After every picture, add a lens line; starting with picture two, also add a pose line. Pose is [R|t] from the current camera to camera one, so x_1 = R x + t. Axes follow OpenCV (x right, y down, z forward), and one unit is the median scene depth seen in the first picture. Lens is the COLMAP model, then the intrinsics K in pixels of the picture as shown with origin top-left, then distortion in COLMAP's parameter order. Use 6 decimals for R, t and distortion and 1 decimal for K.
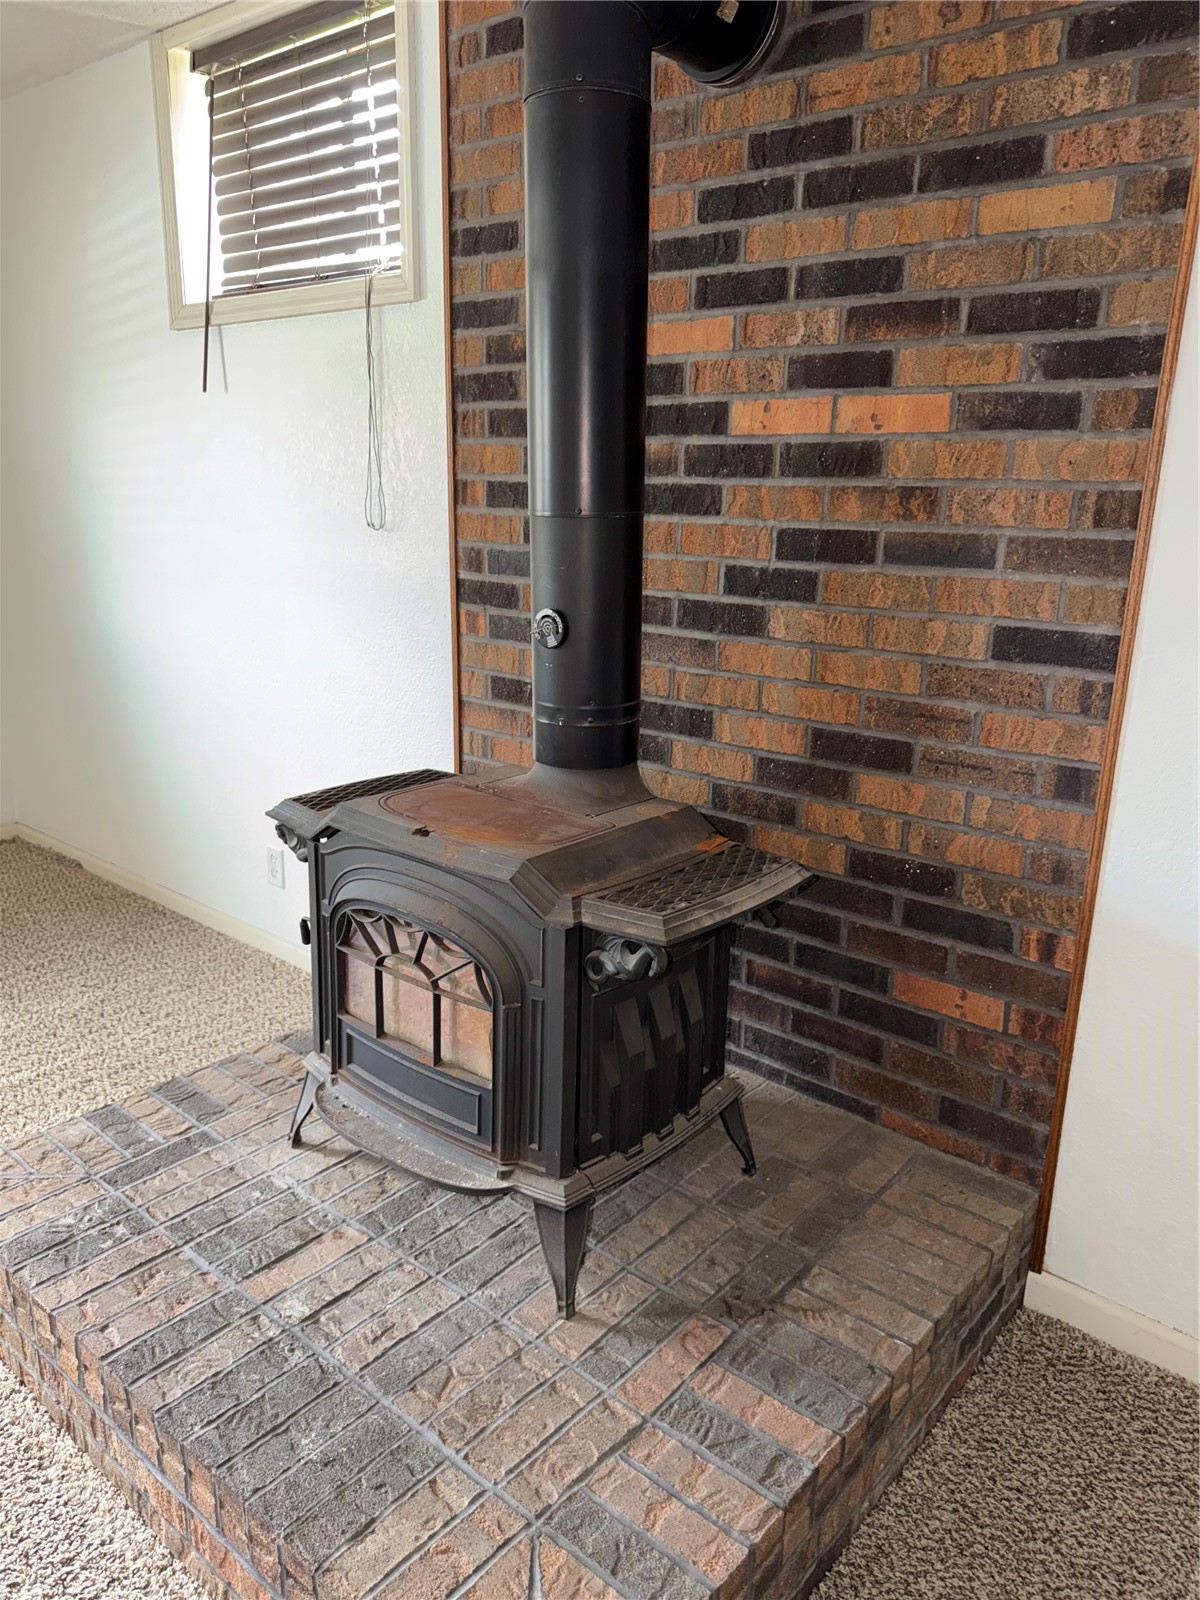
lens RADIAL K [[1180.2, 0, 600.0], [0, 1180.2, 800.0], [0, 0, 1]] dist [0.020531, -0.009482]
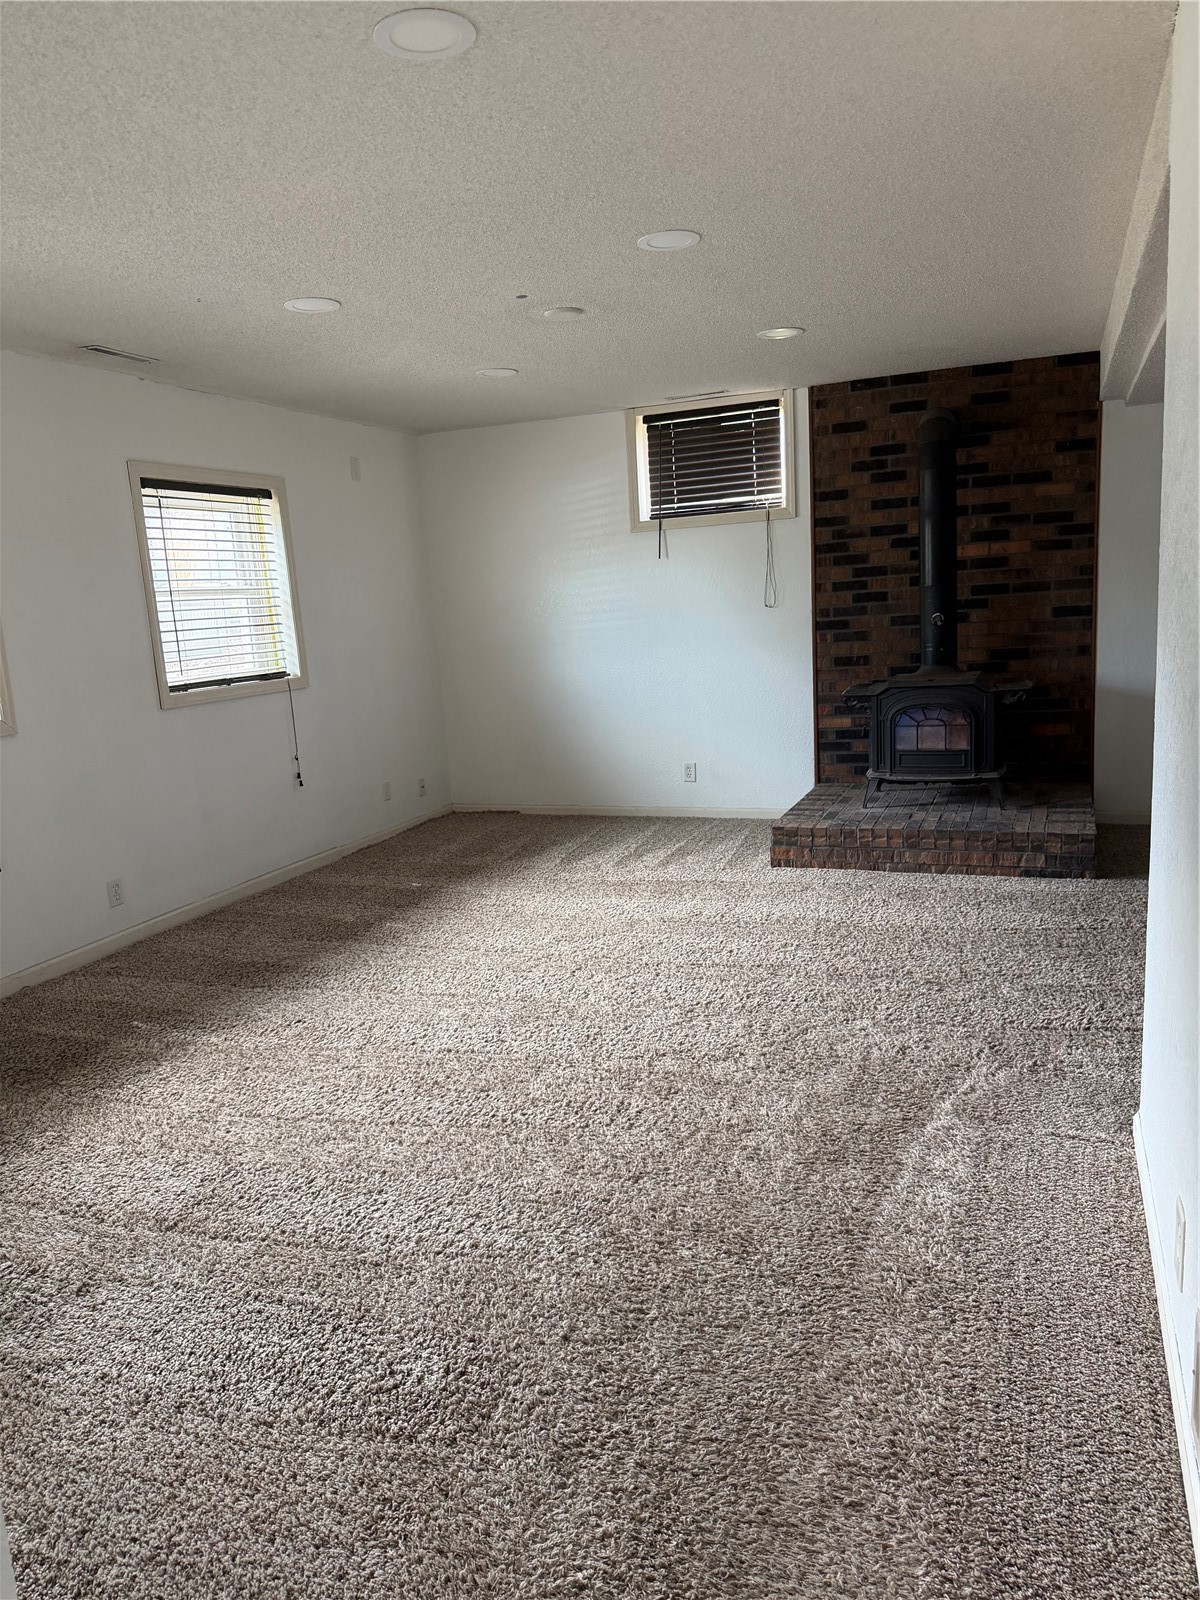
lens RADIAL K [[1128.2, 0, 600.0], [0, 1128.2, 800.0], [0, 0, 1]] dist [-0.005552, -0.007119]
pose [[0.947032, -0.135518, 0.291143, -1.848509], [0.161697, 0.984515, -0.067706, 0.390918], [-0.277459, 0.111196, 0.954281, -1.592737]]
